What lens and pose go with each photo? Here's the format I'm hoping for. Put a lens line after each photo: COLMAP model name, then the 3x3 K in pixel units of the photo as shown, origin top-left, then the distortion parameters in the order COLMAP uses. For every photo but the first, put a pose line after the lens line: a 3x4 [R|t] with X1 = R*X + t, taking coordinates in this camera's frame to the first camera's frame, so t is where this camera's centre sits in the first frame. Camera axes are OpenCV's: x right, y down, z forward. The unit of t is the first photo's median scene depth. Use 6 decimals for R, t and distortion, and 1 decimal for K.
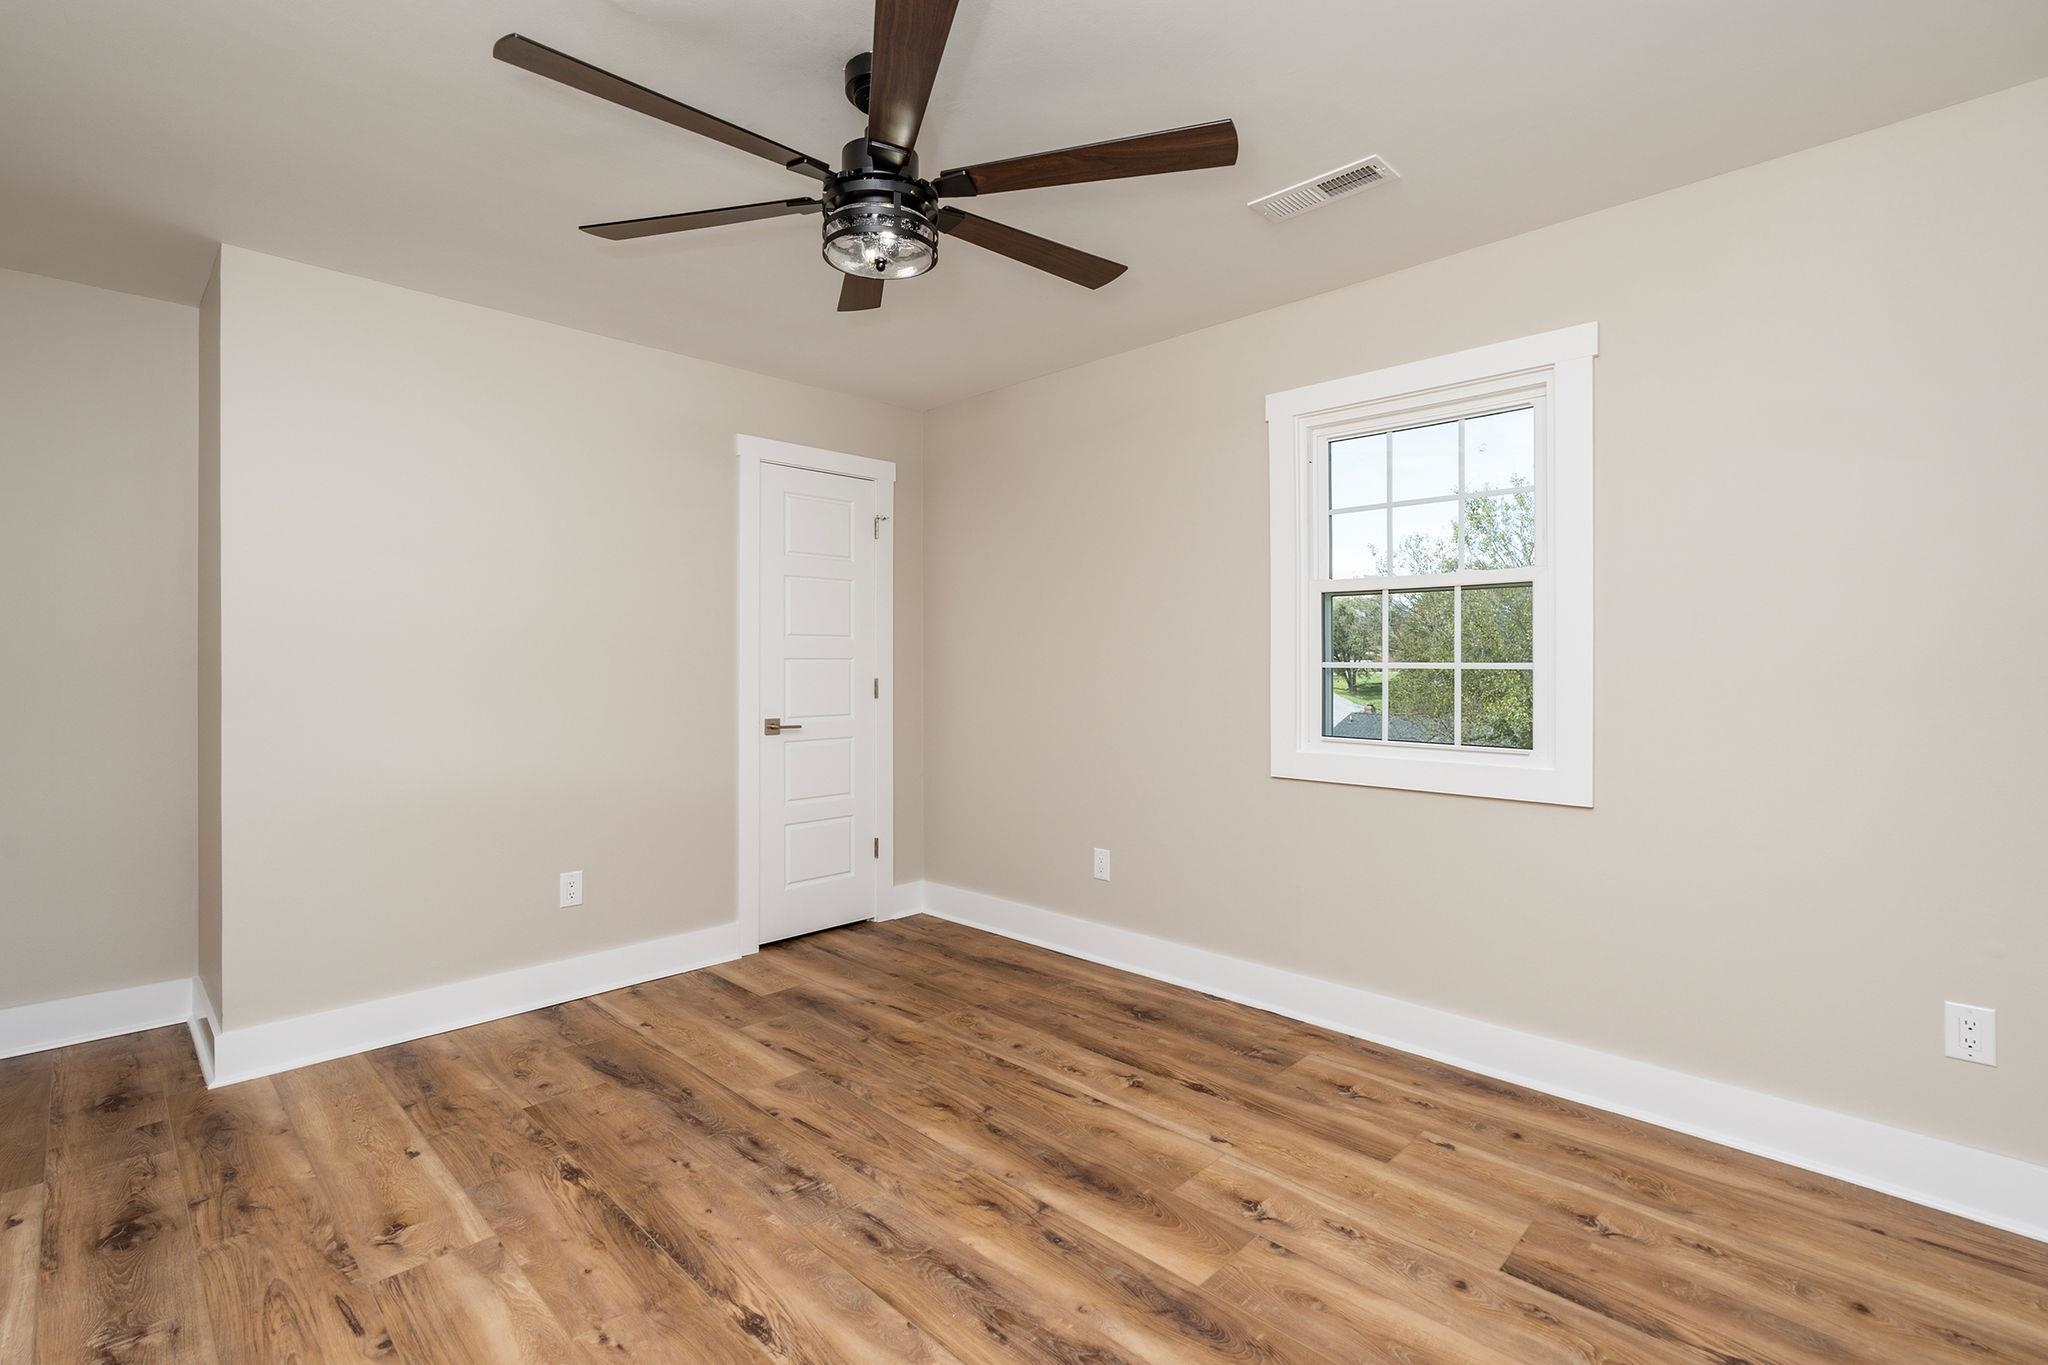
lens RADIAL K [[927.7, 0, 997.6], [0, 927.7, 658.9], [0, 0, 1]] dist [-0.000870, 0.000875]
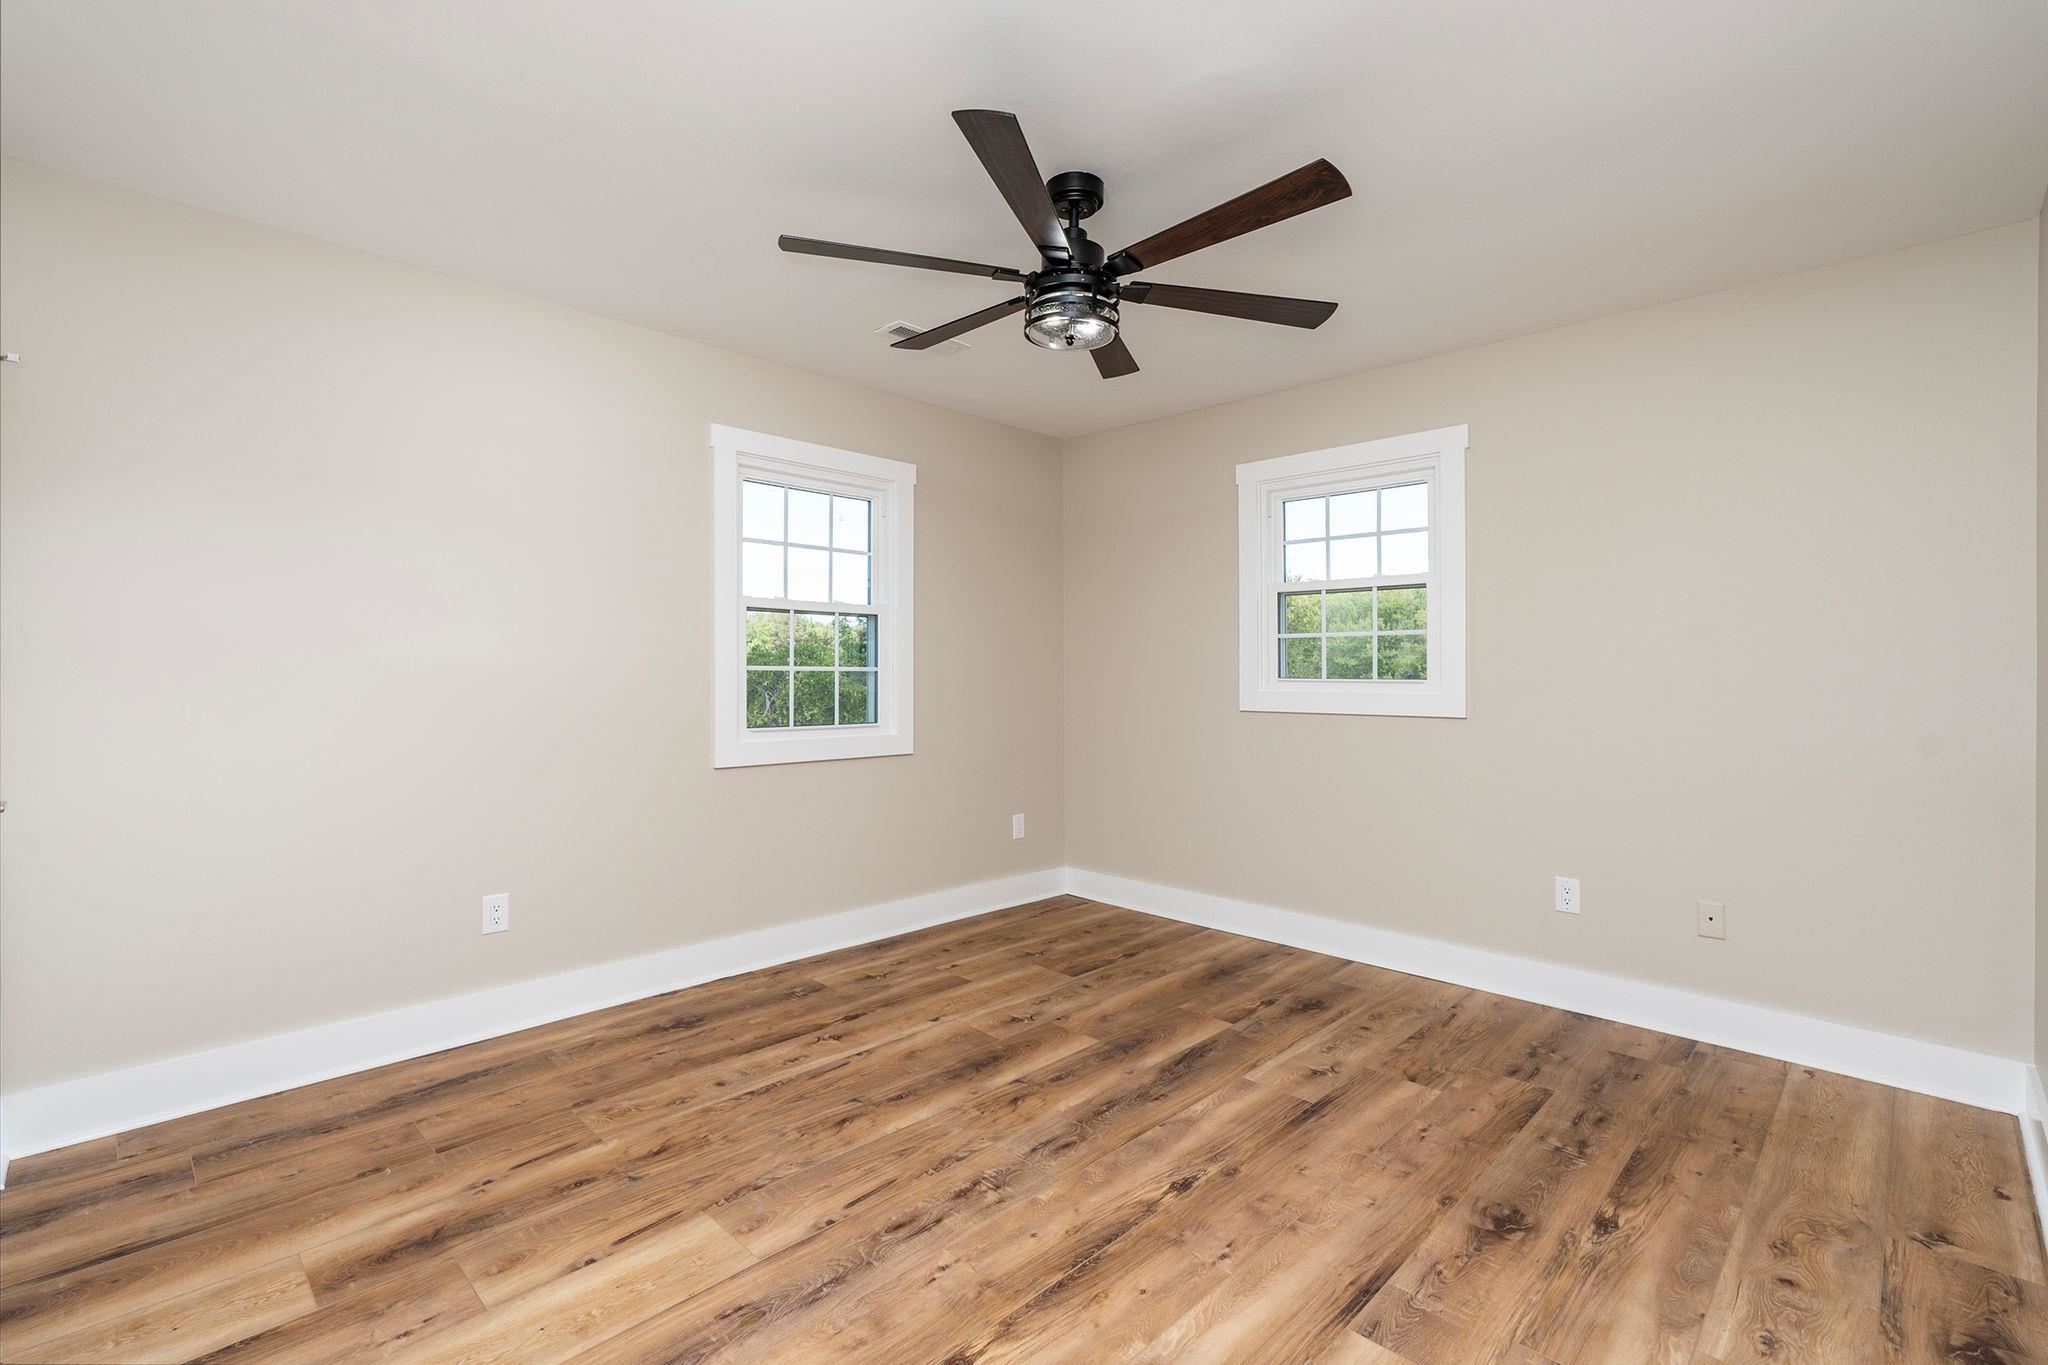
lens RADIAL K [[927.7, 0, 997.6], [0, 927.7, 658.9], [0, 0, 1]] dist [-0.000870, 0.000875]
pose [[-0.001393, 0.013245, 0.999911, -1.003627], [-0.012997, 0.999828, -0.013262, 0.008441], [-0.999915, -0.013014, -0.001220, 0.819799]]
